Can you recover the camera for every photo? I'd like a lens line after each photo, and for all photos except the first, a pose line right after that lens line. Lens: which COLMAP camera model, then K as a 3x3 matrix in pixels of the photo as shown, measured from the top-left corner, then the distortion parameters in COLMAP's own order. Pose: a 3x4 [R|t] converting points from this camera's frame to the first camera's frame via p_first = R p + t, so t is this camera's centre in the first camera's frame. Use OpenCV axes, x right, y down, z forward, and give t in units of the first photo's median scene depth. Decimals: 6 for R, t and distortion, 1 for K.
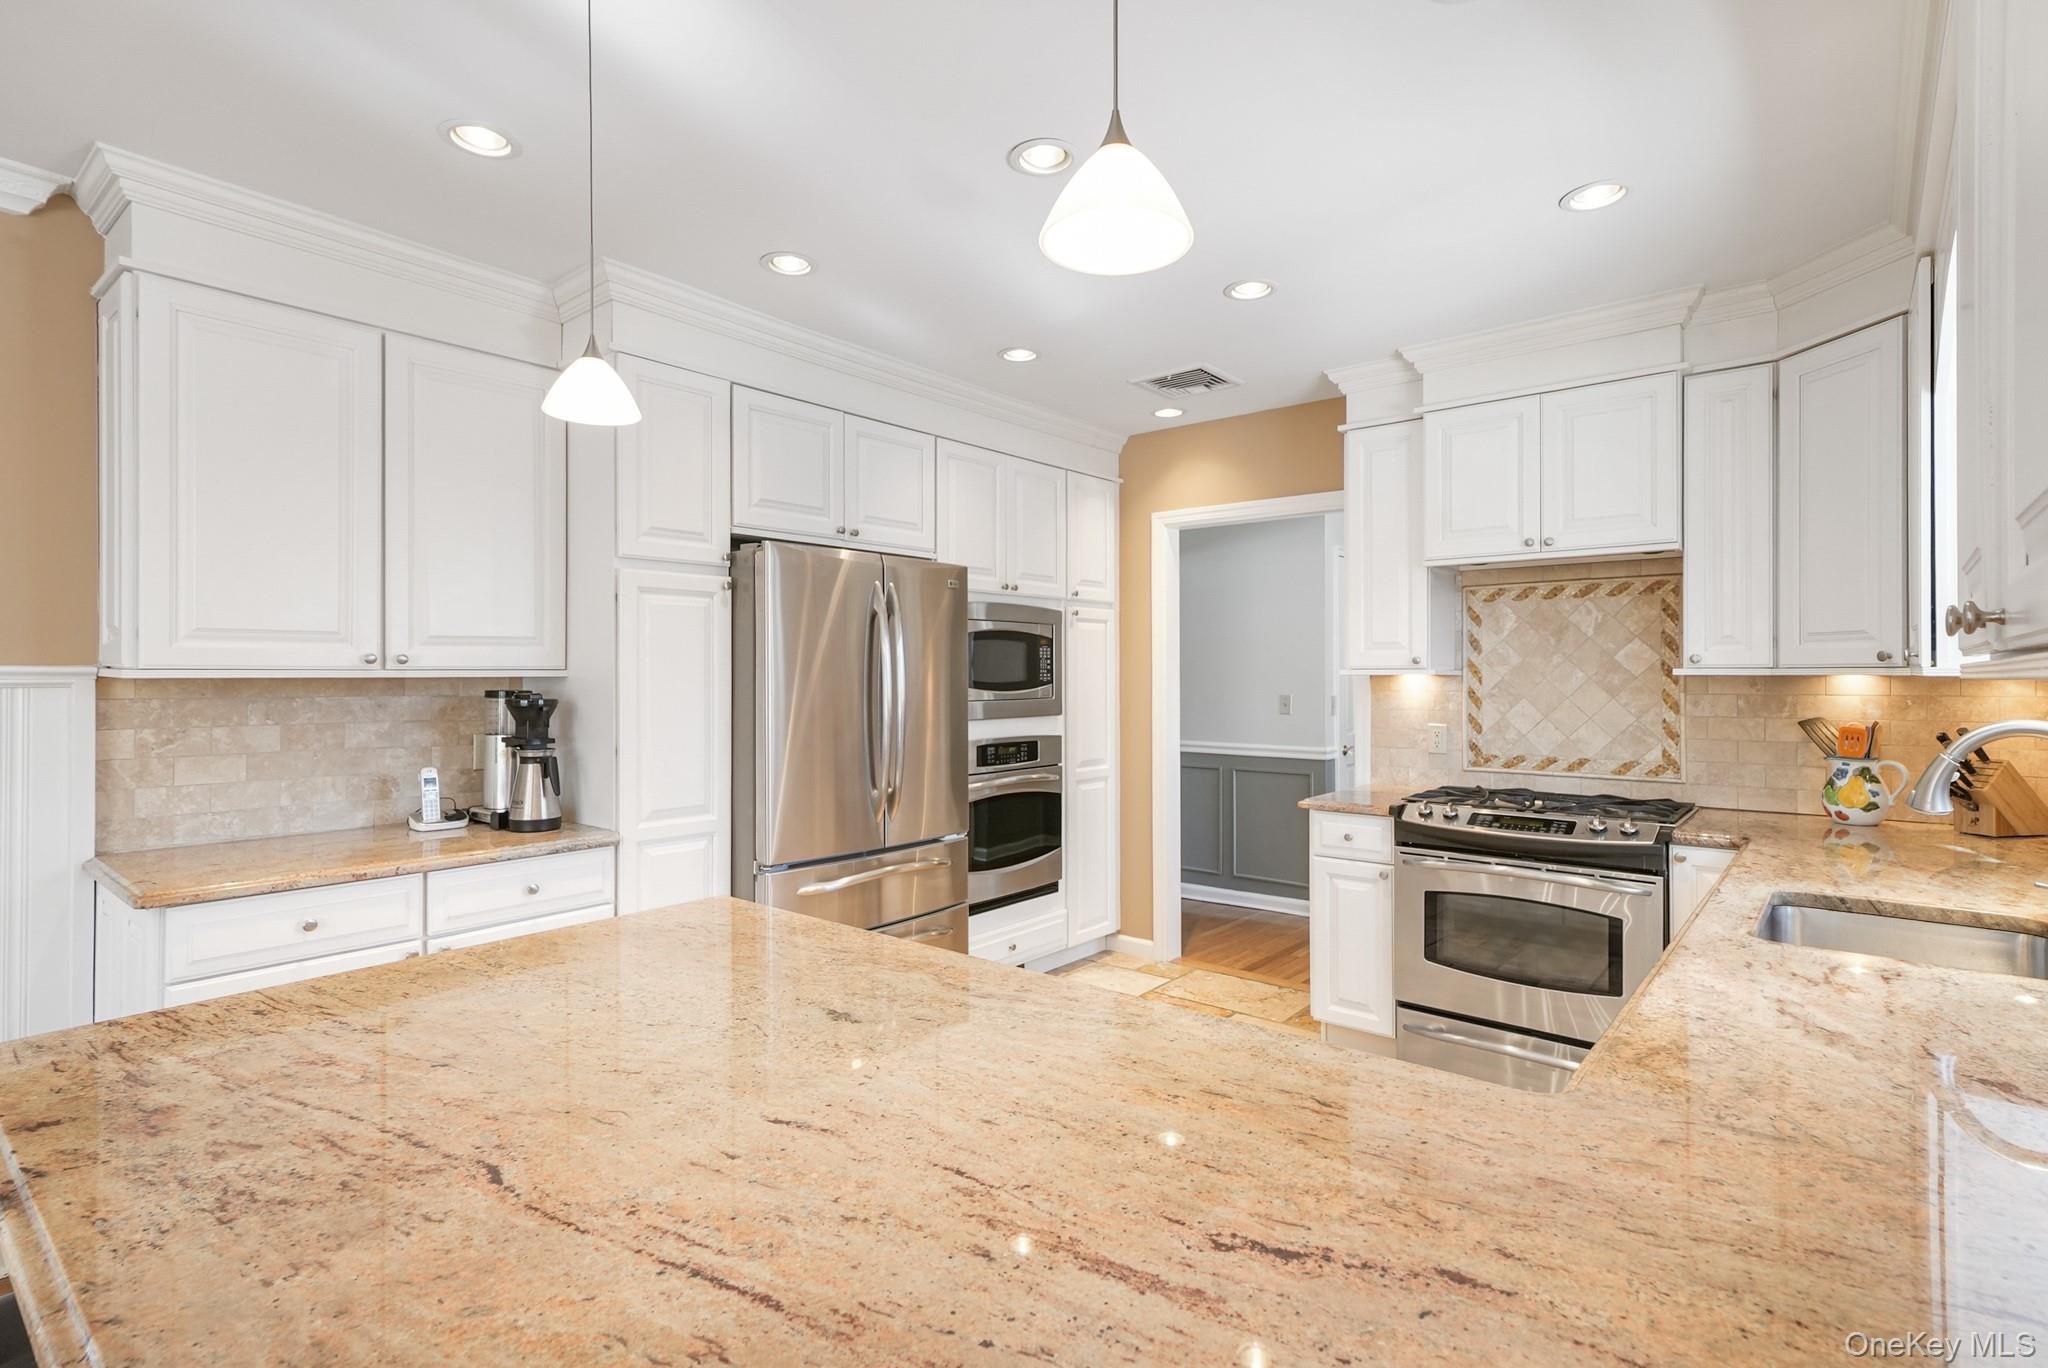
lens RADIAL K [[990.9, 0, 1016.4], [0, 990.9, 672.0], [0, 0, 1]] dist [0.012258, 0.001065]
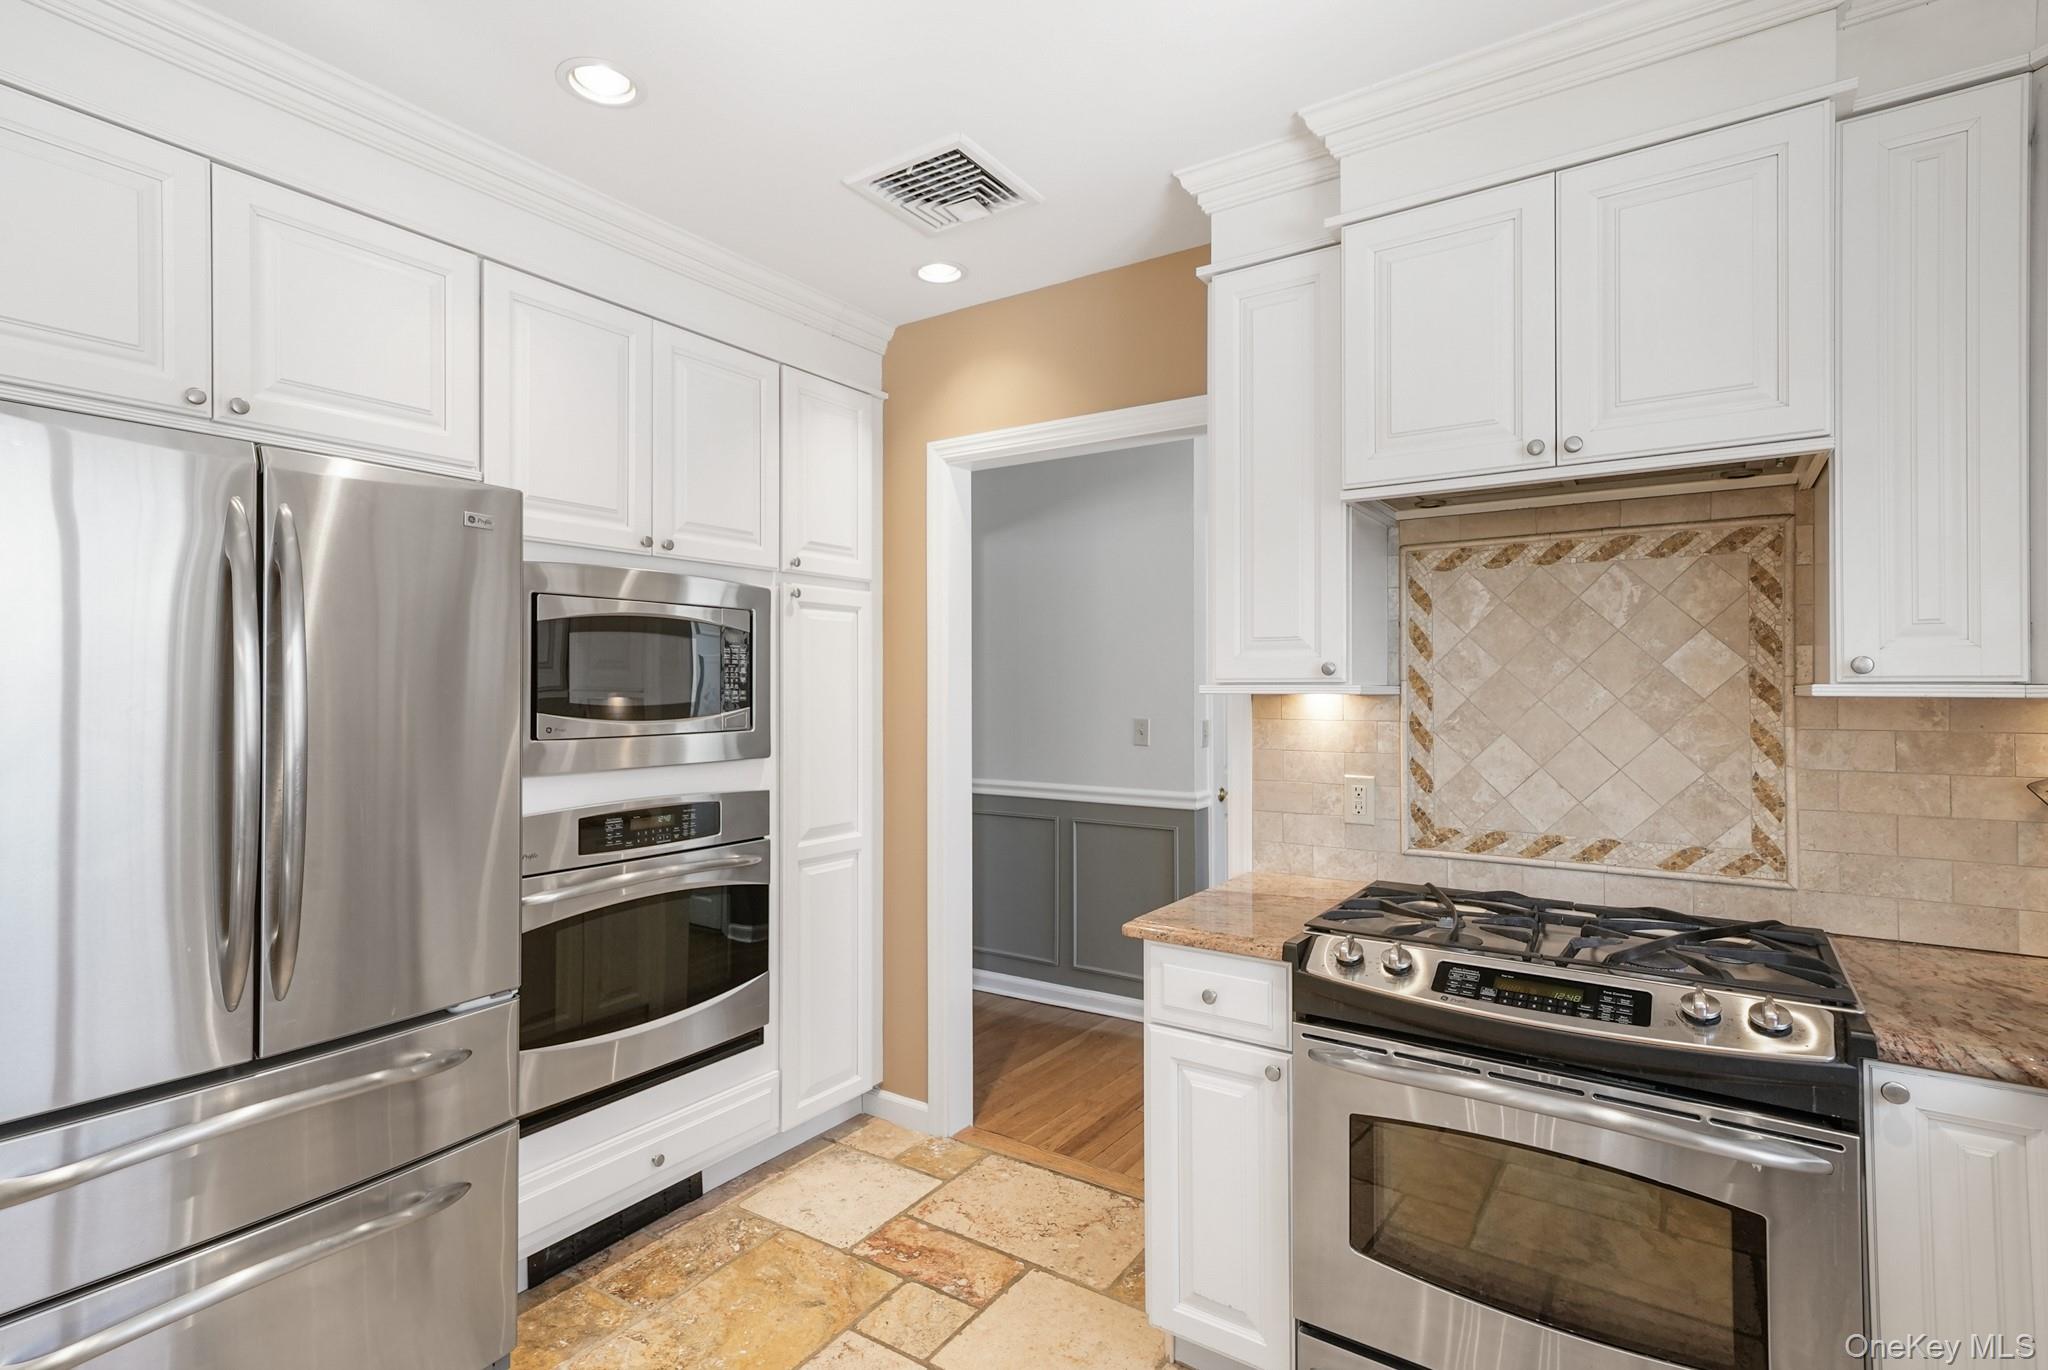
lens RADIAL K [[990.9, 0, 1018.6], [0, 990.9, 678.8], [0, 0, 1]] dist [0.012258, 0.001065]
pose [[0.994665, 0.001401, 0.103146, 0.175876], [-0.000752, 0.999980, -0.006335, -0.002363], [-0.103152, 0.006224, 0.994646, 0.475174]]
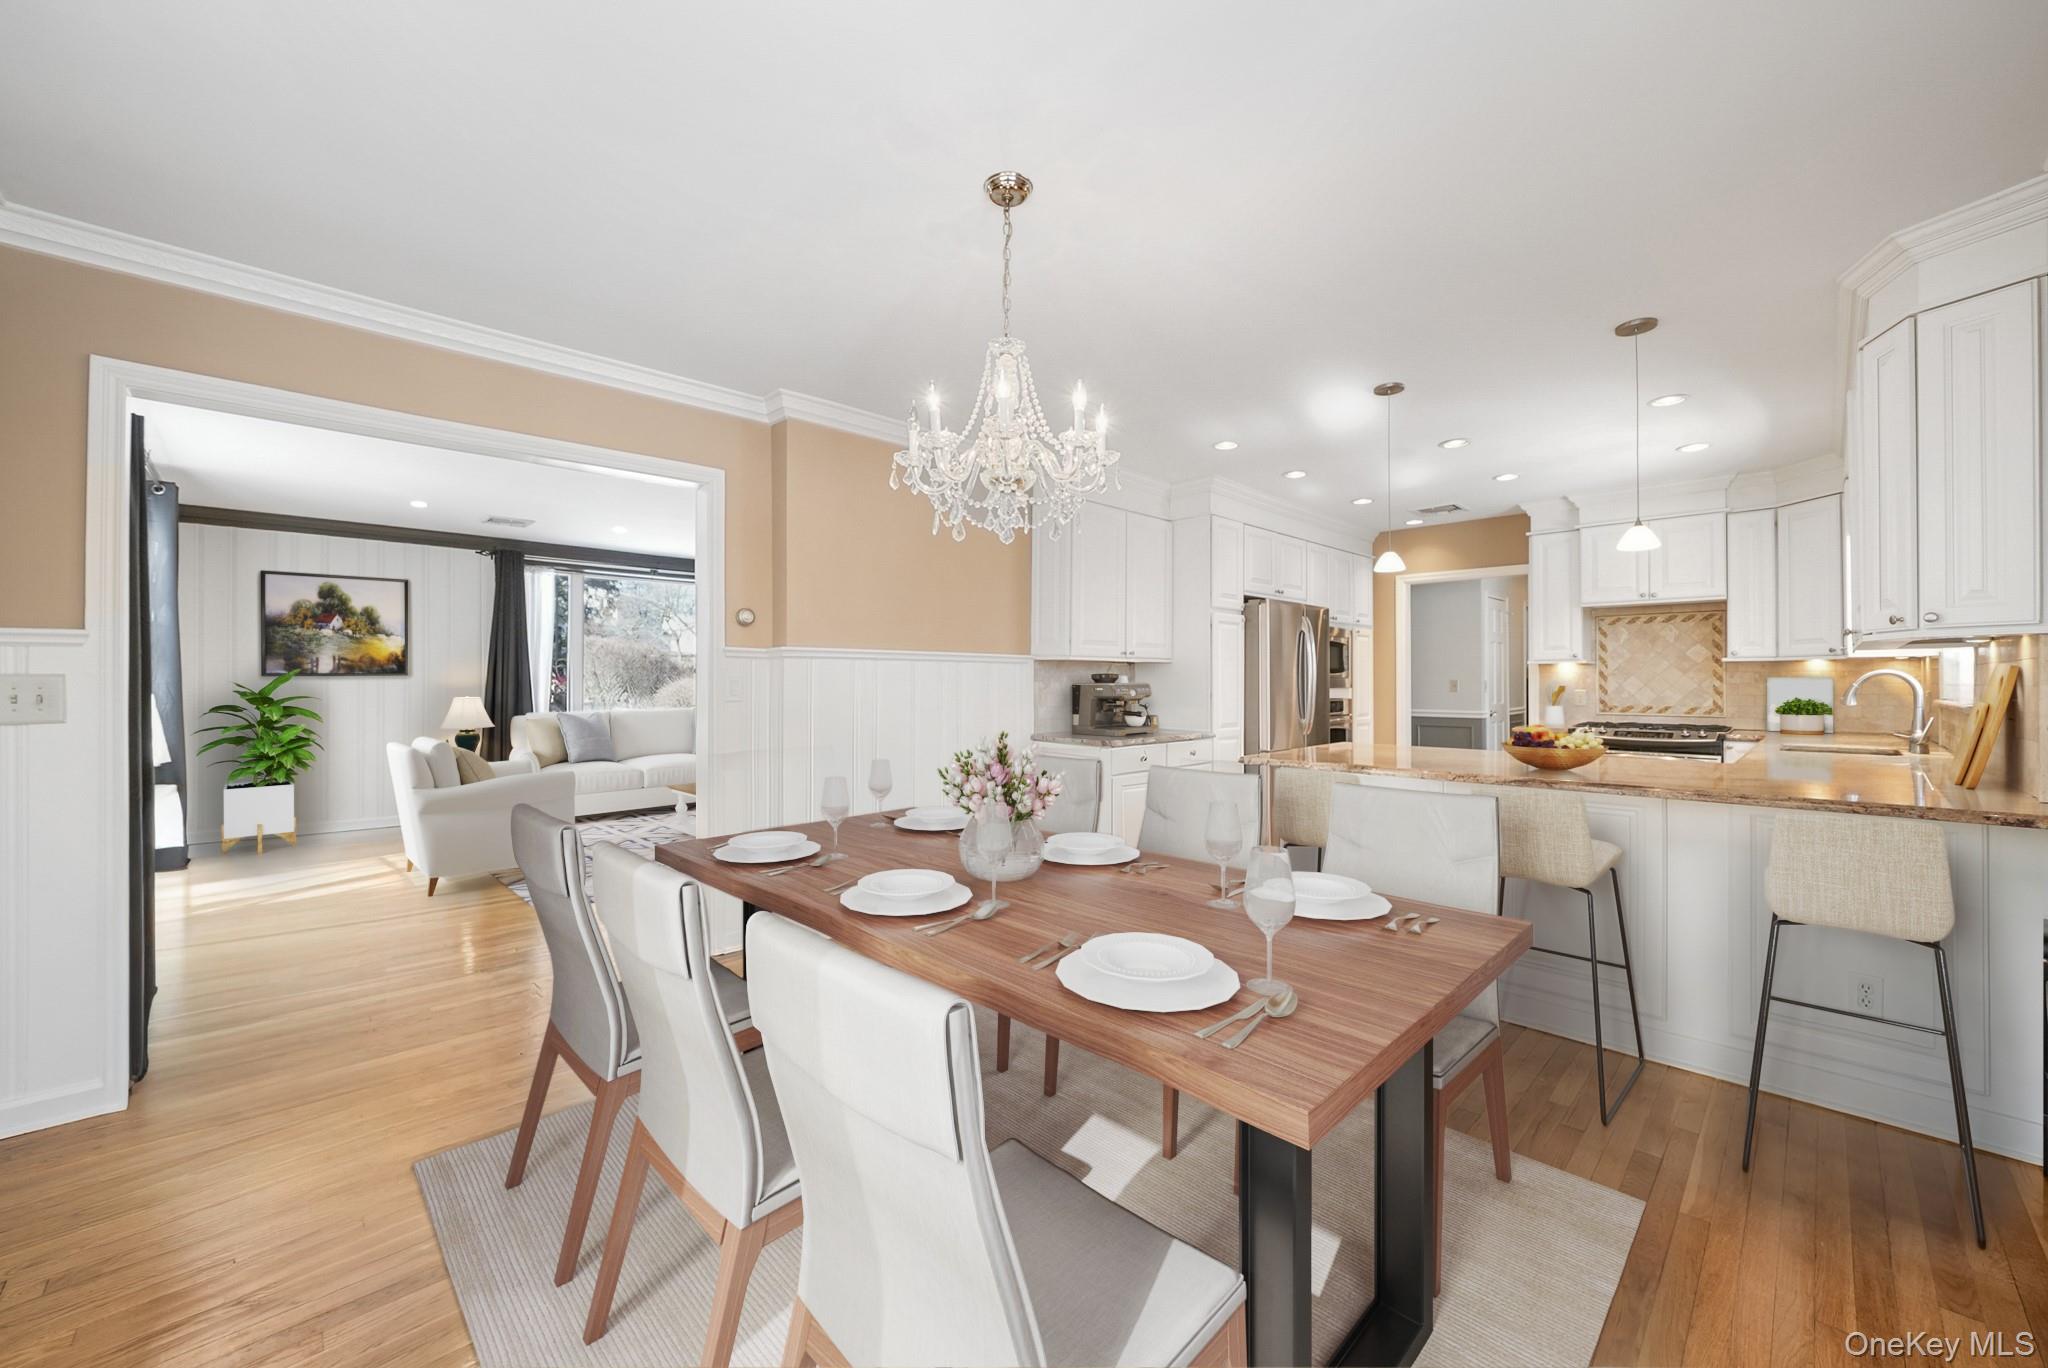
lens RADIAL K [[779.2, 0, 1012.2], [0, 779.2, 677.3], [0, 0, 1]] dist [-0.015181, 0.000655]
pose [[0.994060, 0.000511, -0.108836, -0.545075], [-0.000695, 0.999998, -0.001646, 0.035340], [0.108835, 0.001712, 0.994058, -0.640436]]
